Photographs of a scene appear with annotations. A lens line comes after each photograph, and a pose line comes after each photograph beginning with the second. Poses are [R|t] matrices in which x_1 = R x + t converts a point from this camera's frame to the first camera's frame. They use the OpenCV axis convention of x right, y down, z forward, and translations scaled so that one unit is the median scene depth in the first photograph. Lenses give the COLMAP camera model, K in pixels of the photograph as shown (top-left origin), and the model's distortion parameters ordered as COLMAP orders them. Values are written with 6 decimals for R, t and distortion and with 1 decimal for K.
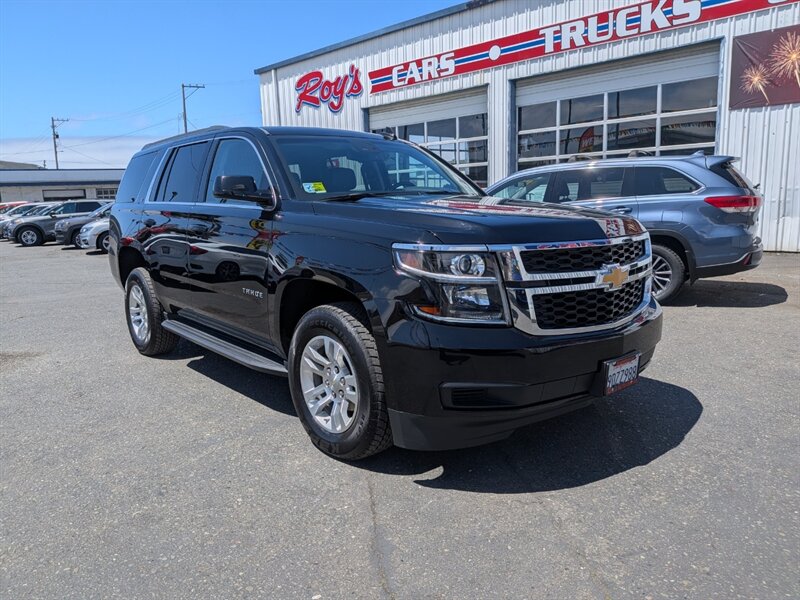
lens RADIAL K [[581.4, 0, 409.3], [0, 581.4, 302.4], [0, 0, 1]] dist [0.001357, -0.004203]
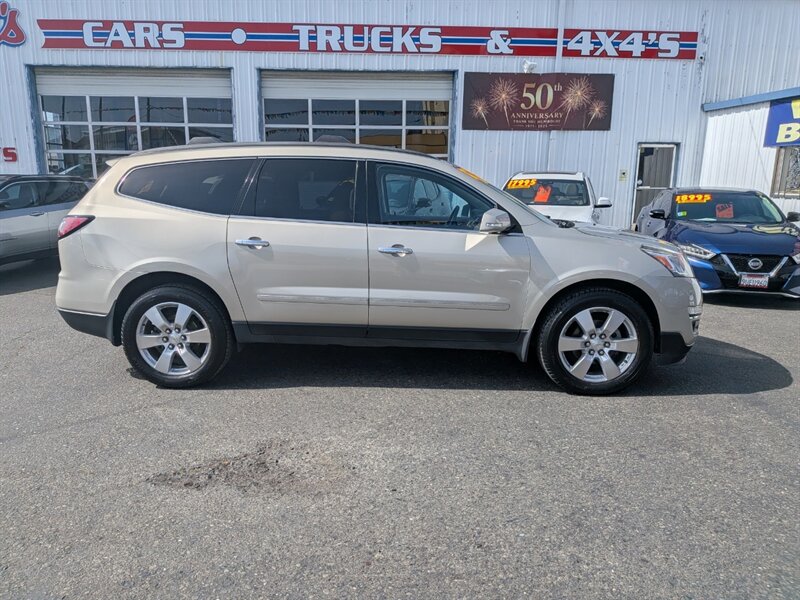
lens RADIAL K [[504.5, 0, 390.9], [0, 504.5, 280.9], [0, 0, 1]] dist [-0.001673, -0.002230]
pose [[0.700562, -0.088121, 0.708130, -0.297178], [0.094286, 0.995076, 0.030551, -0.038195], [-0.707335, 0.045364, 0.705421, 0.274061]]
